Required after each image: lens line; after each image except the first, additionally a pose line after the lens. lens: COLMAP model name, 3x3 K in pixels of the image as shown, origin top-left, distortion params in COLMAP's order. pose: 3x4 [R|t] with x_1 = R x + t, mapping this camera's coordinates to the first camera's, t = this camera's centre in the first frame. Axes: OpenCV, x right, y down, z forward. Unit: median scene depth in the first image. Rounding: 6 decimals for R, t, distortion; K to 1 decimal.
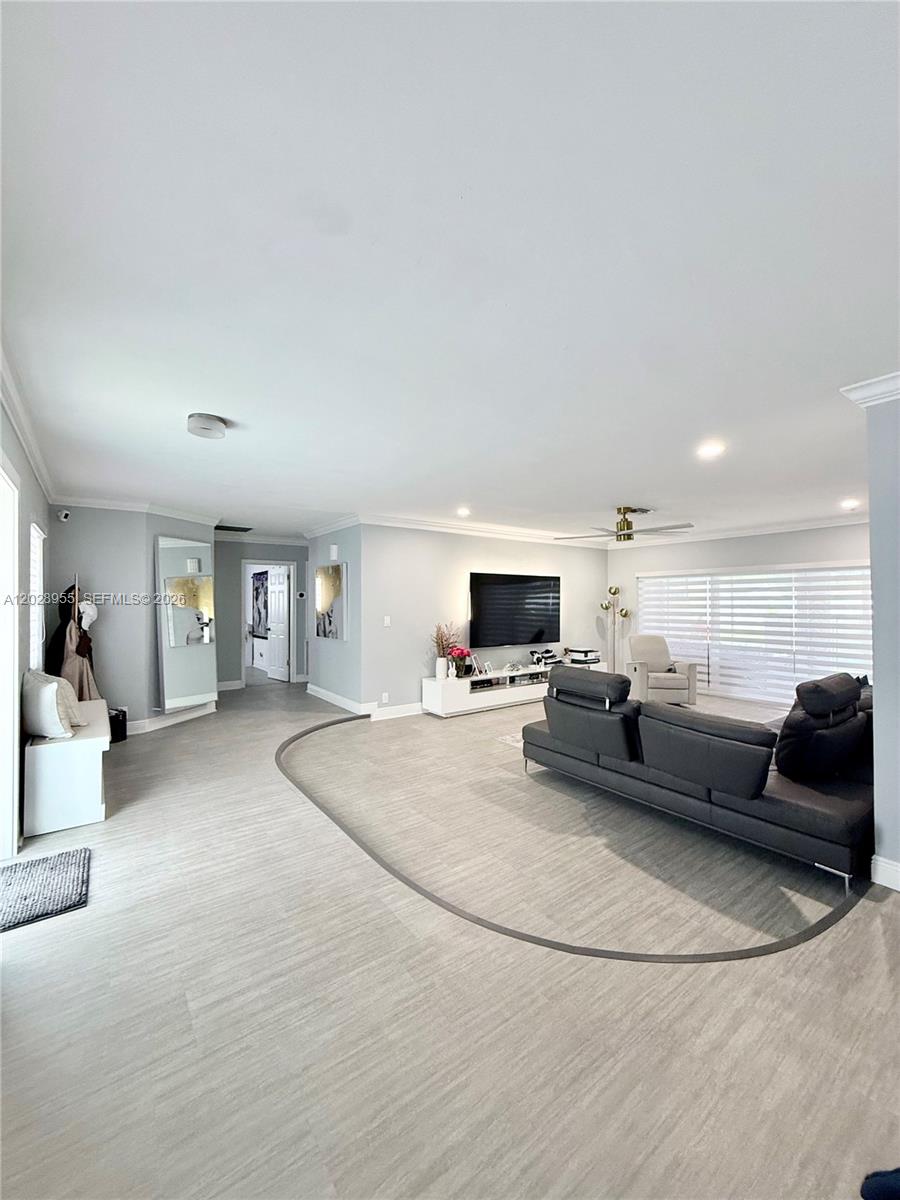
lens RADIAL K [[484.6, 0, 450.0], [0, 484.6, 600.0], [0, 0, 1]] dist [-0.000087, -0.000261]
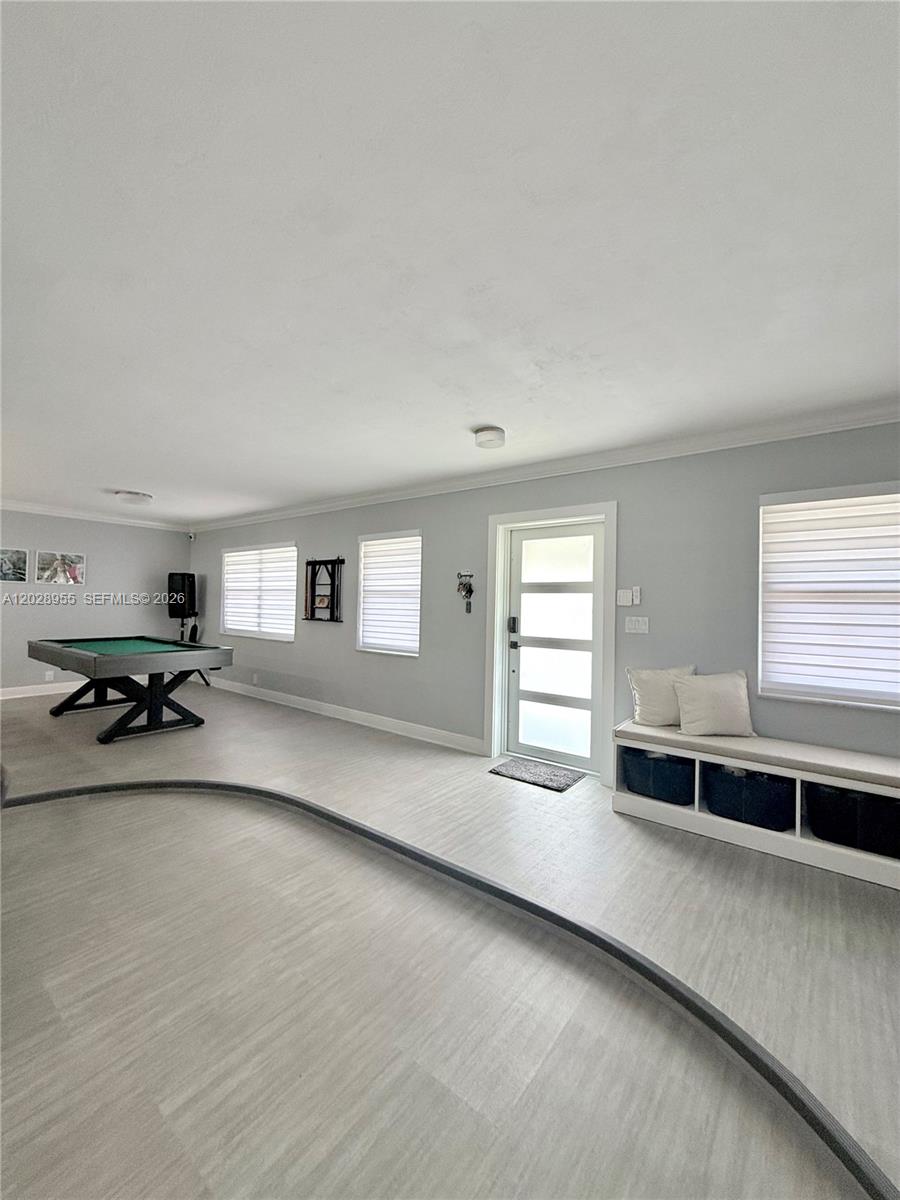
lens RADIAL K [[484.6, 0, 450.0], [0, 484.6, 600.0], [0, 0, 1]] dist [-0.000087, -0.000261]
pose [[-0.962523, -0.020853, -0.270397, -0.078461], [-0.017556, 0.999739, -0.014605, 0.025679], [0.270632, -0.009311, -0.962638, 1.436300]]
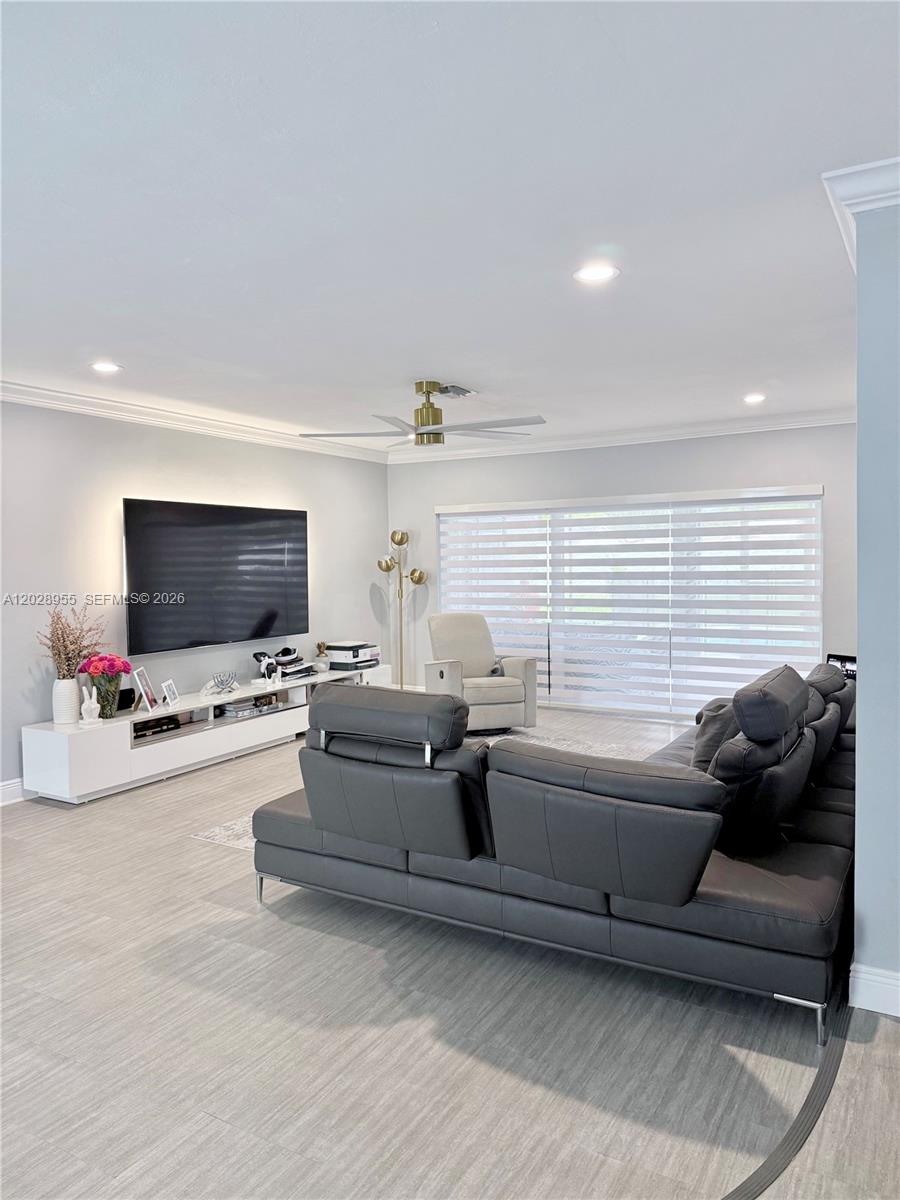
lens RADIAL K [[847.8, 0, 450.0], [0, 847.8, 600.0], [0, 0, 1]] dist [0.106295, -0.159853]
pose [[0.916998, -0.032098, 0.397598, -0.006637], [0.011478, 0.998468, 0.054135, 0.001464], [-0.398727, -0.045078, 0.915961, 0.133951]]
